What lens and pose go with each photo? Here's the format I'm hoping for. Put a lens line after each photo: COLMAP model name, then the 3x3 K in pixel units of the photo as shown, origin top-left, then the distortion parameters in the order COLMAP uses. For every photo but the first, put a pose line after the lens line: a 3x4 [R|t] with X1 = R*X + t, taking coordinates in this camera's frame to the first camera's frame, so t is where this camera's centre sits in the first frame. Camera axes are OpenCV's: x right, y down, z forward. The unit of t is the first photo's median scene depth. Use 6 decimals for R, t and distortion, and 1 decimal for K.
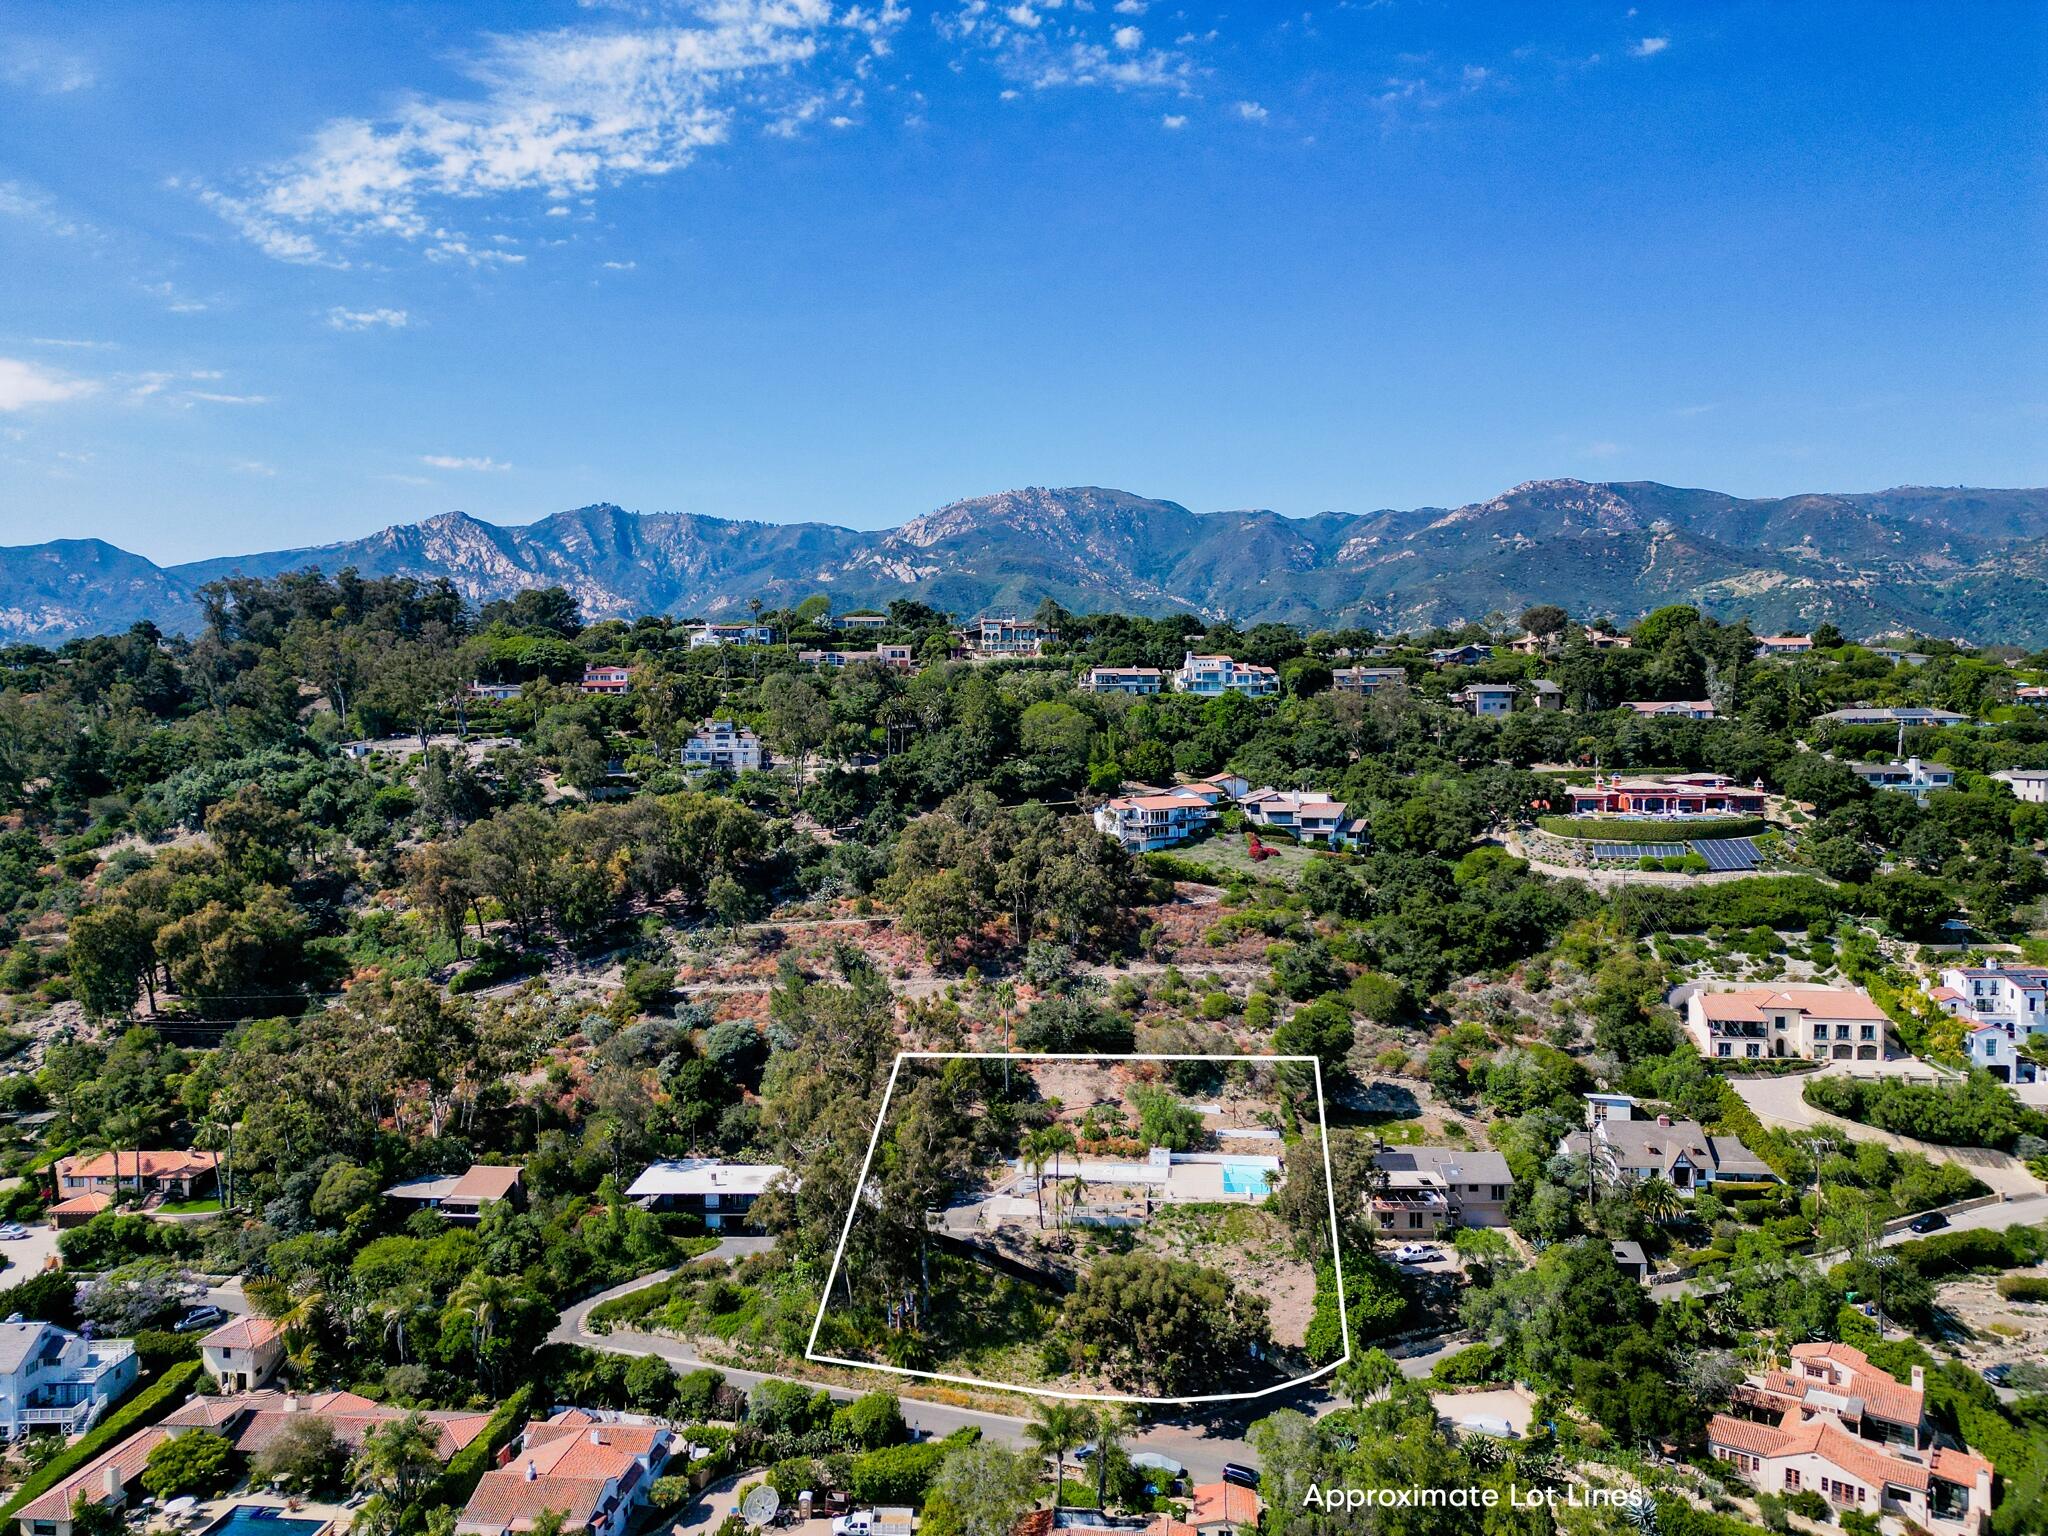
lens RADIAL K [[1437.1, 0, 1024.5], [0, 1437.1, 735.6], [0, 0, 1]] dist [0.095814, -0.136275]
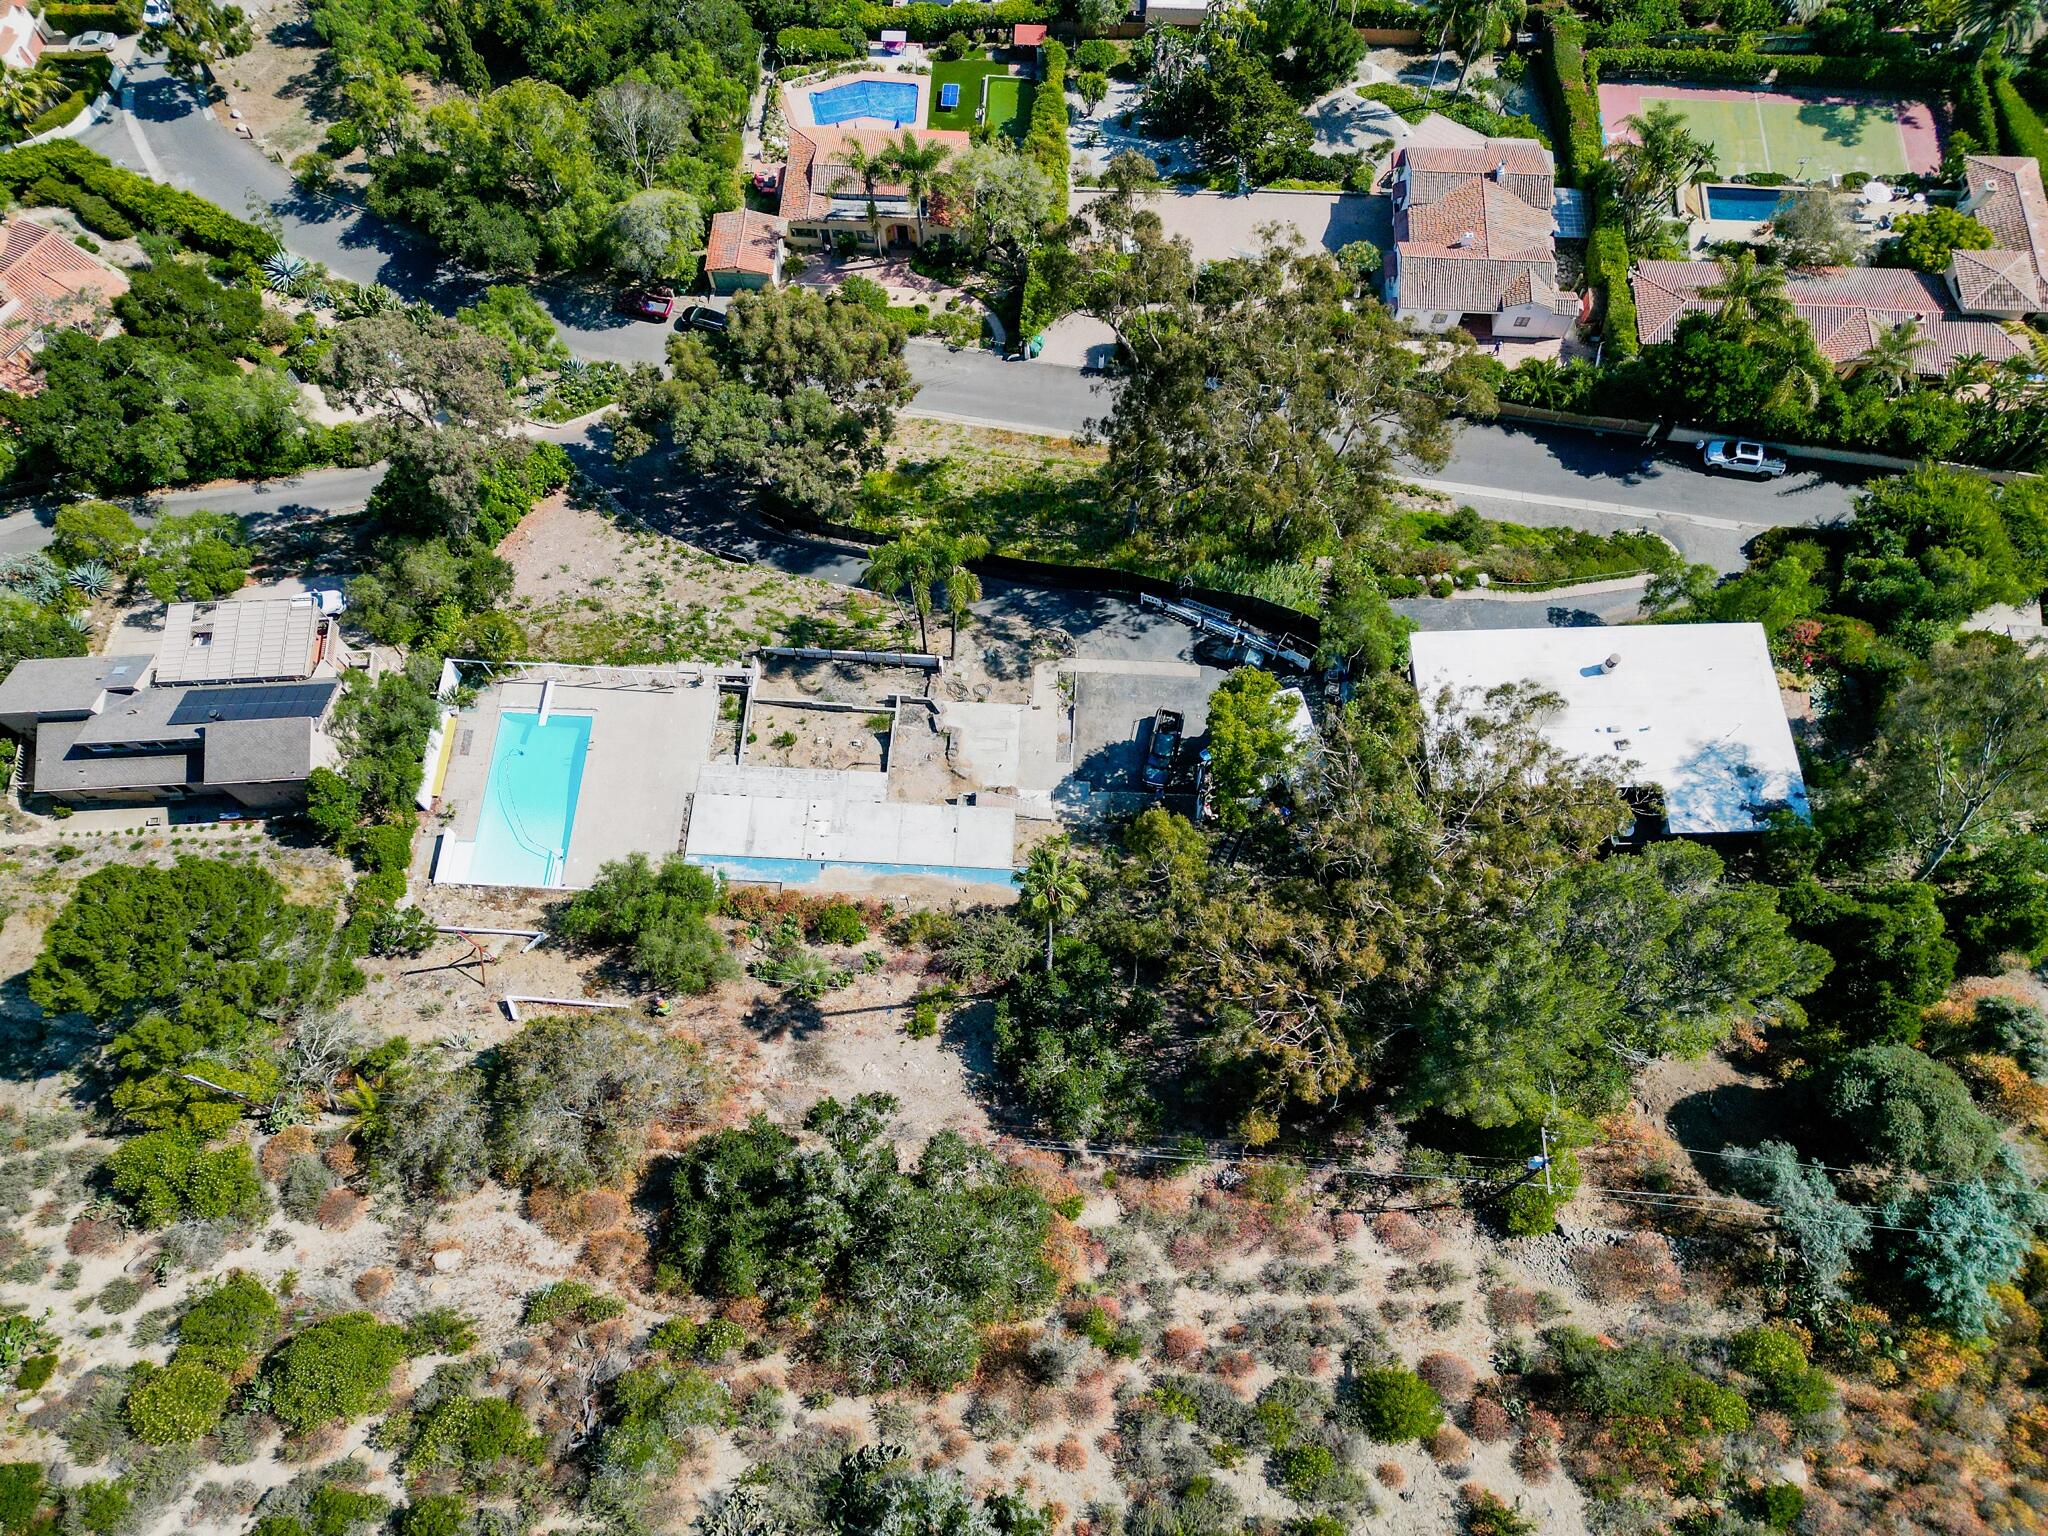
lens RADIAL K [[1428.3, 0, 1024.0], [0, 1428.3, 768.0], [0, 0, 1]] dist [0.084525, -0.092312]
pose [[-0.997887, 0.059967, -0.025030, 0.000420], [-0.001007, 0.370880, 0.928680, -0.119132], [0.064973, 0.926743, -0.370036, 0.984664]]
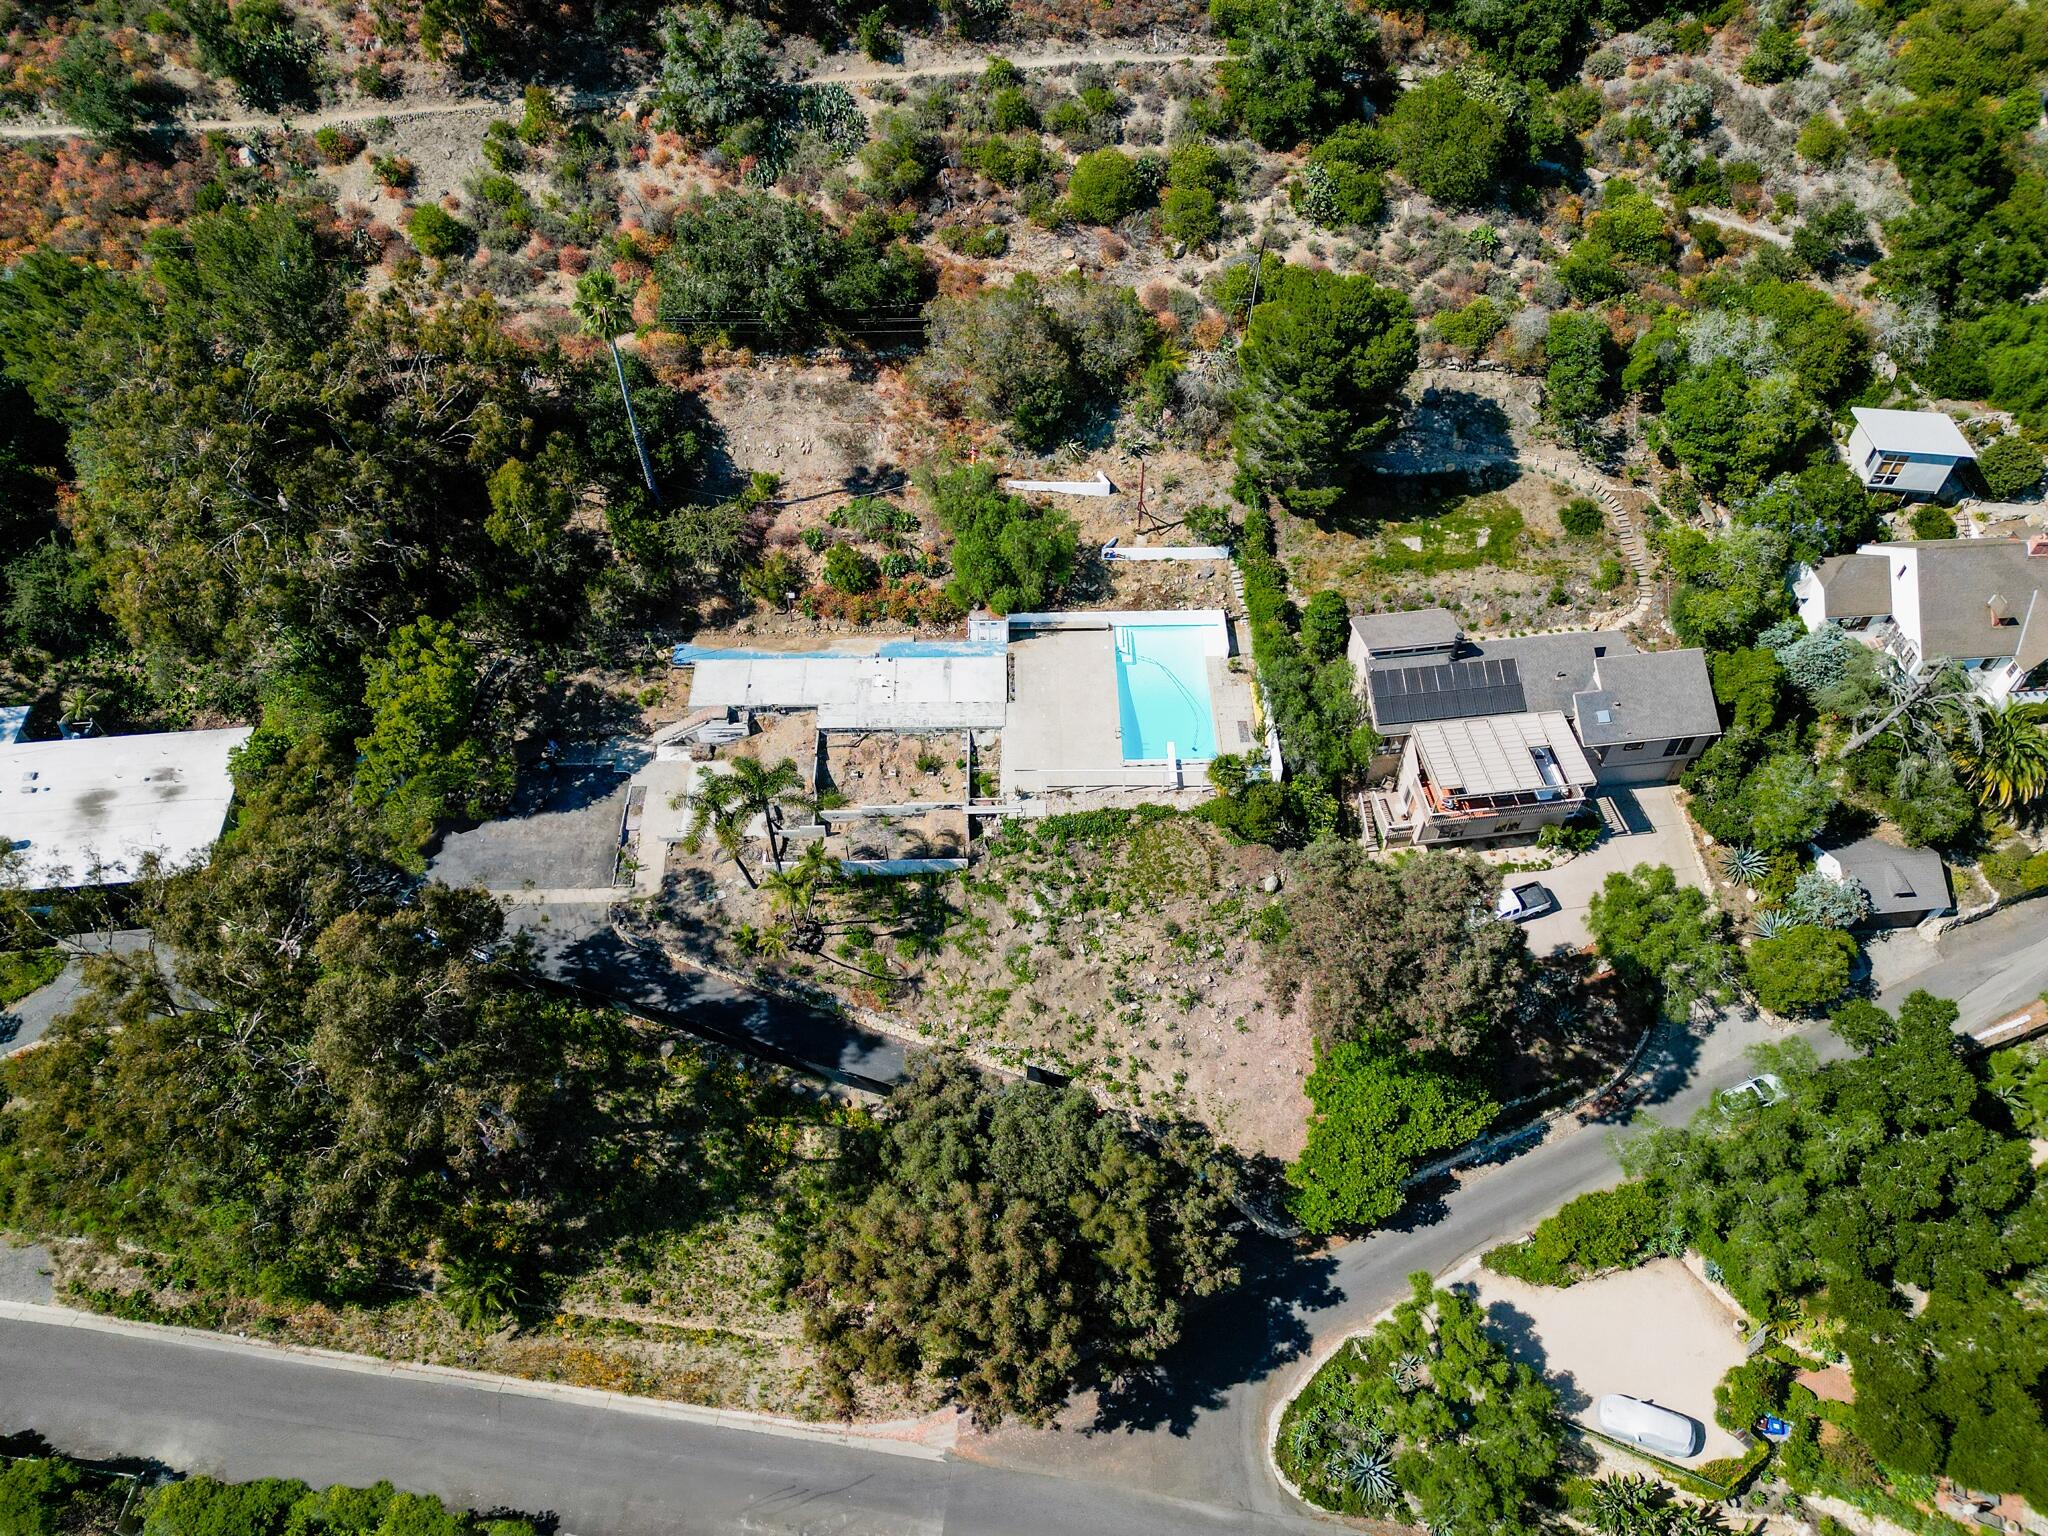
lens RADIAL K [[1442.3, 0, 1024.0], [0, 1442.3, 768.0], [0, 0, 1]] dist [0.097788, -0.107458]
pose [[0.991096, -0.099114, 0.088908, 0.049362], [-0.004683, 0.641380, 0.767209, -0.045780], [-0.133065, -0.760795, 0.635205, 0.563209]]
